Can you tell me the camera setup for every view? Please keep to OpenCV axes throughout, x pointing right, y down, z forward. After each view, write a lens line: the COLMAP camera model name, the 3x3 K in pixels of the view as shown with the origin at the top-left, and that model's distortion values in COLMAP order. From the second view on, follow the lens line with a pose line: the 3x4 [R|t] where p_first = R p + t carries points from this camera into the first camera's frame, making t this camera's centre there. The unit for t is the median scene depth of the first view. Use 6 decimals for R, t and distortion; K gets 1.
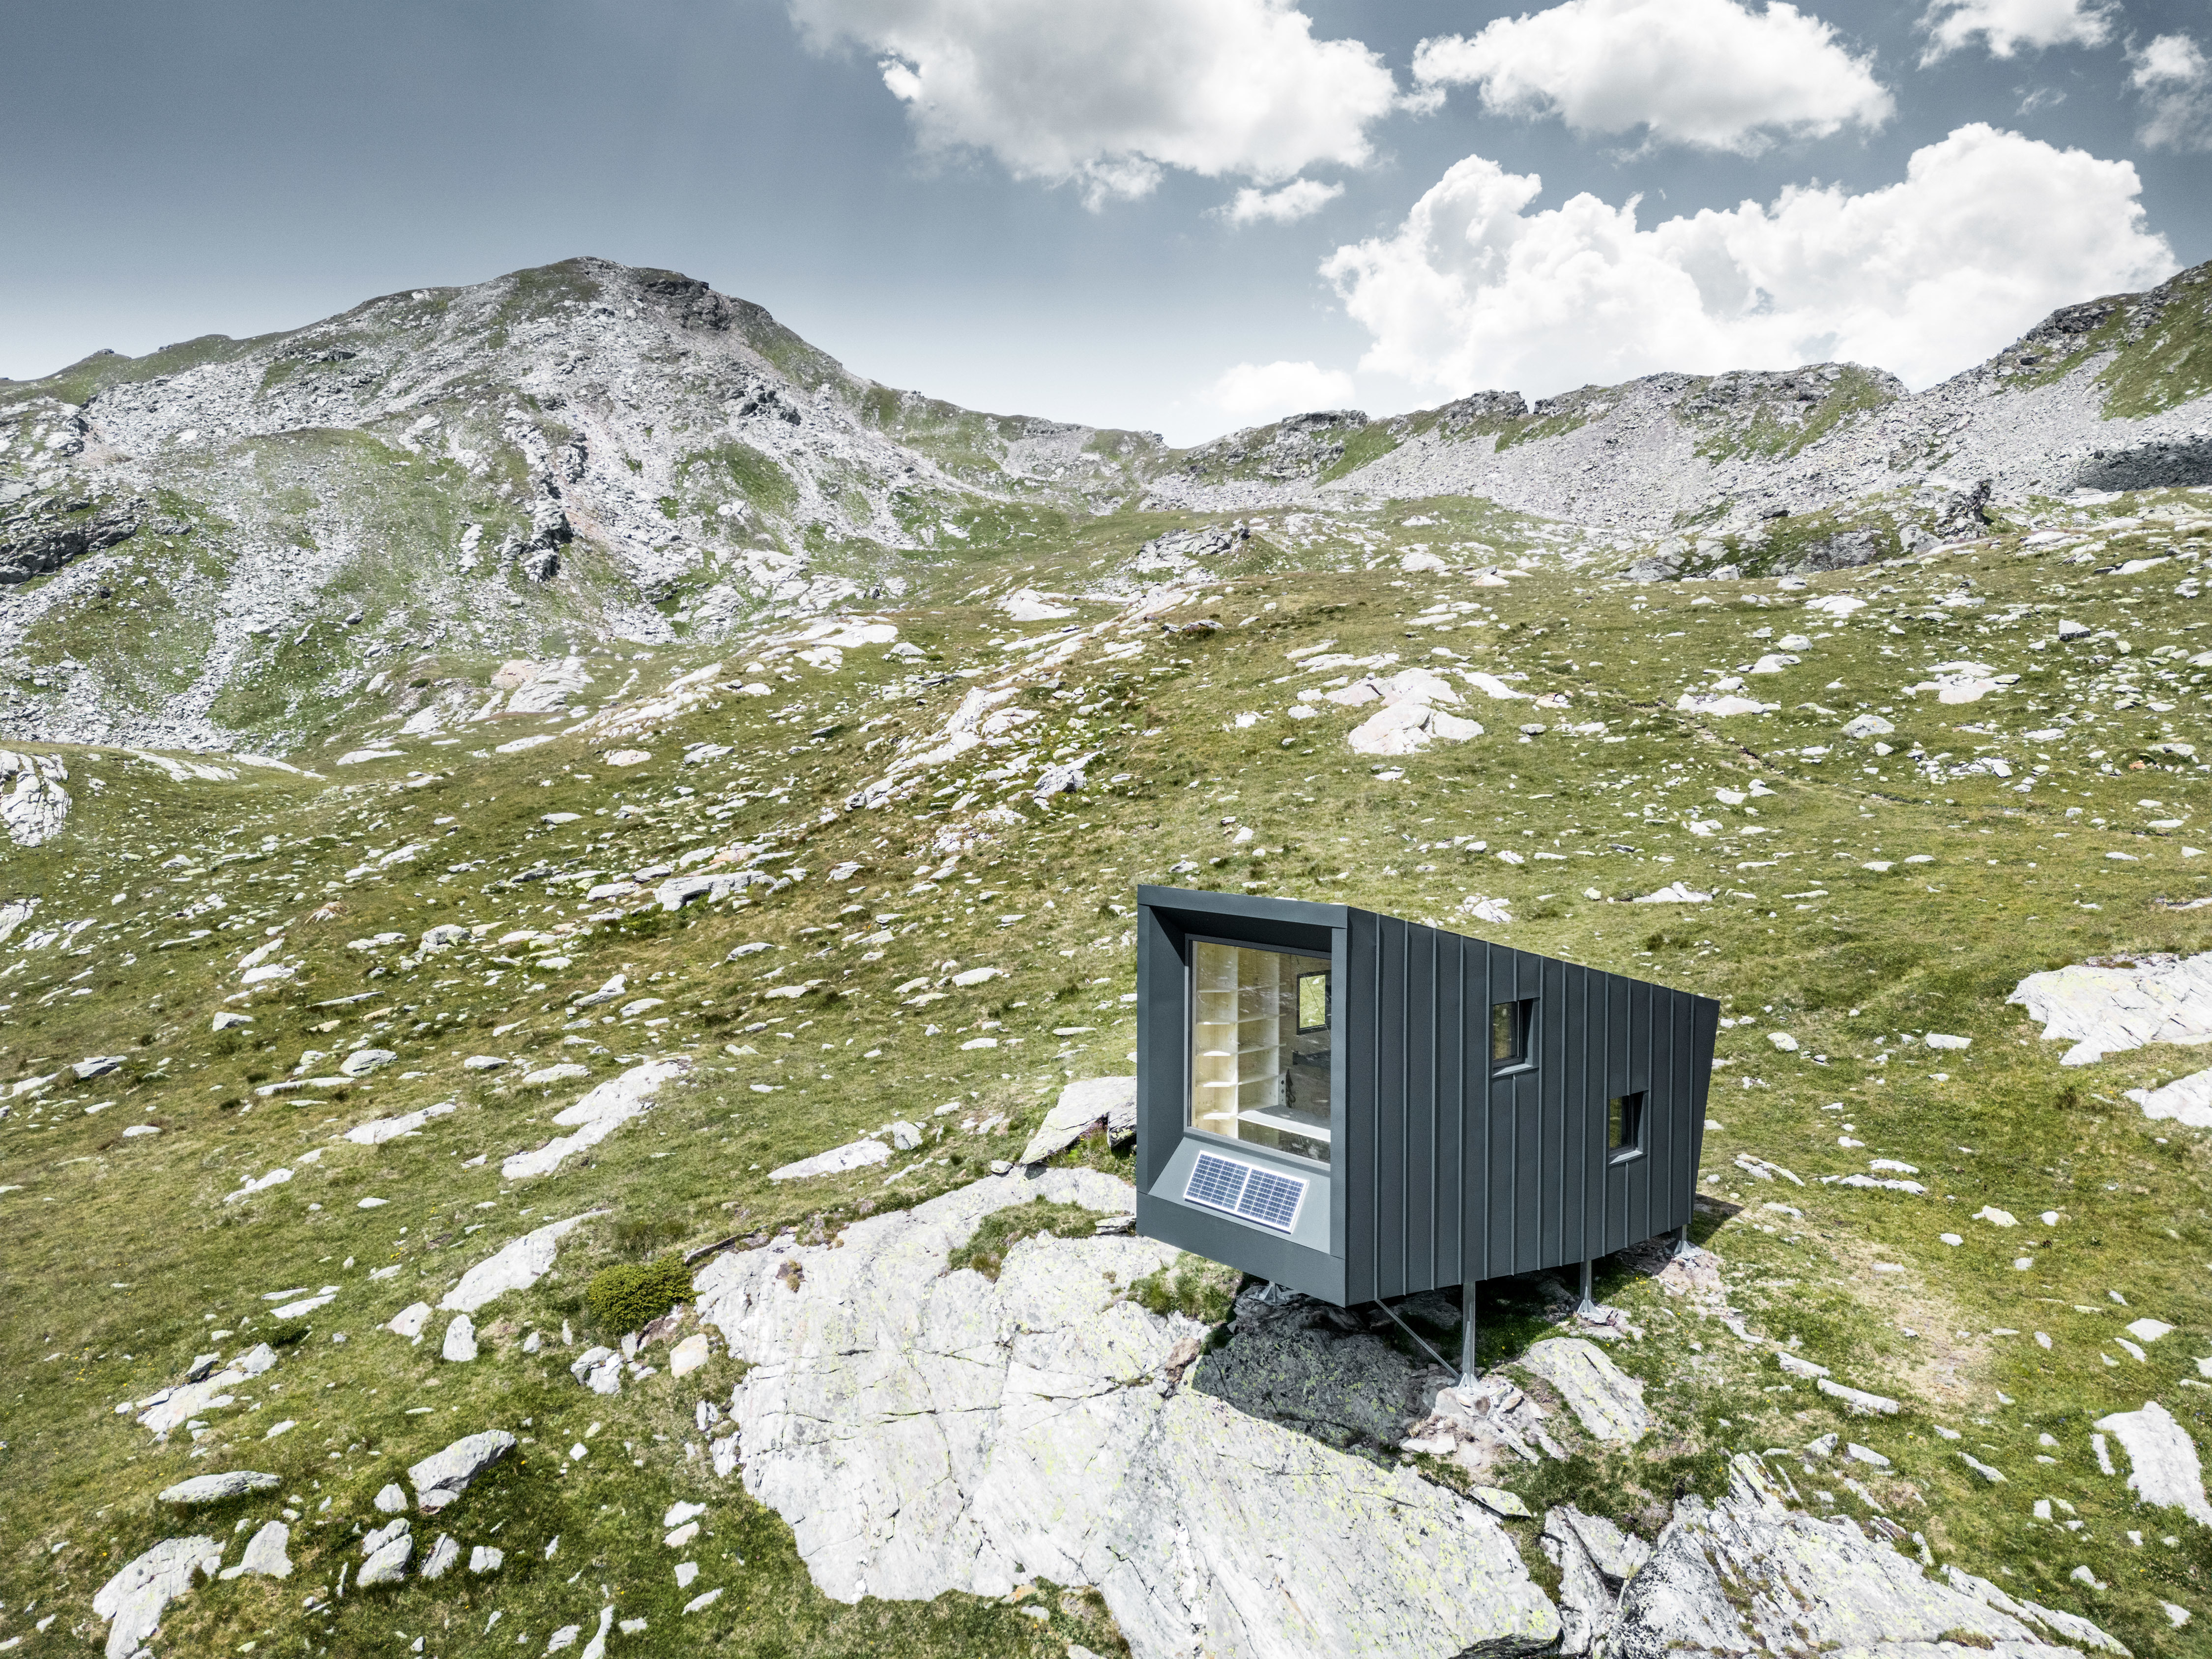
lens RADIAL K [[1547.6, 0, 1106.0], [0, 1547.6, 829.5], [0, 0, 1]] dist [0.081378, -0.081905]
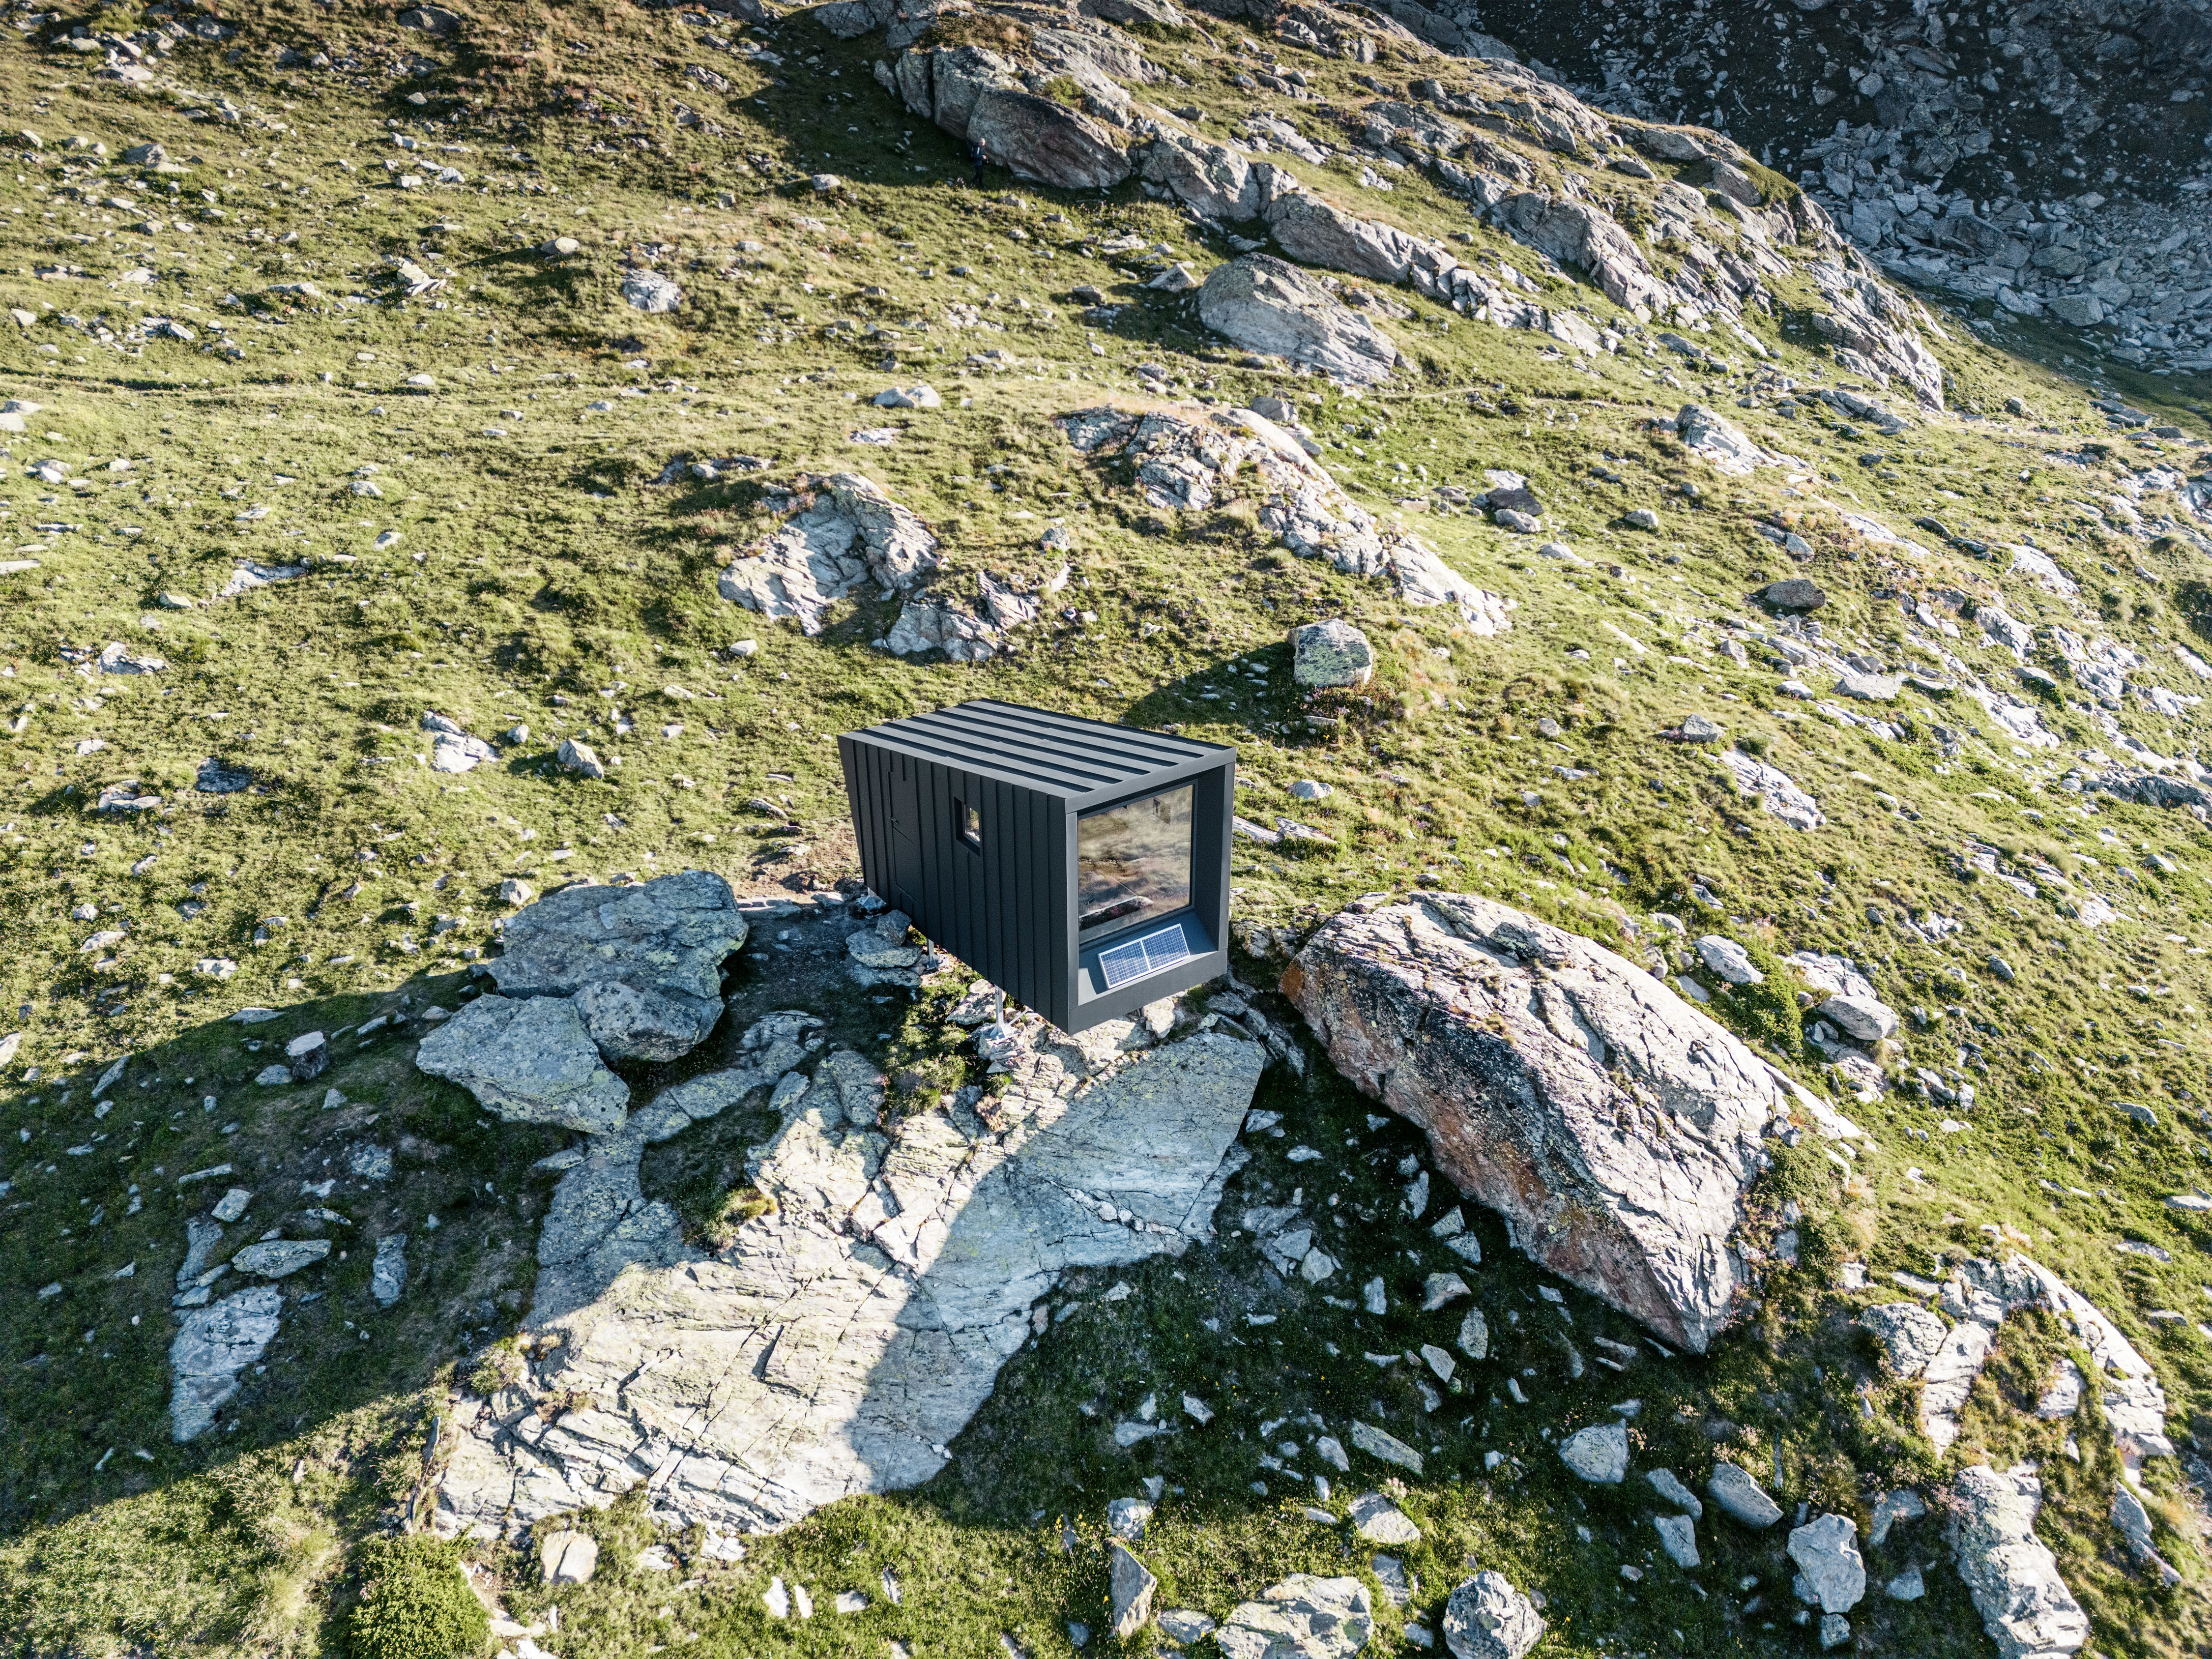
lens RADIAL K [[1547.6, 0, 1106.0], [0, 1547.6, 829.5], [0, 0, 1]] dist [0.081378, -0.081905]
pose [[0.100046, -0.470015, 0.876970, -0.842891], [0.044699, 0.882626, 0.467947, -0.408018], [-0.993978, -0.007616, 0.109312, 0.676475]]
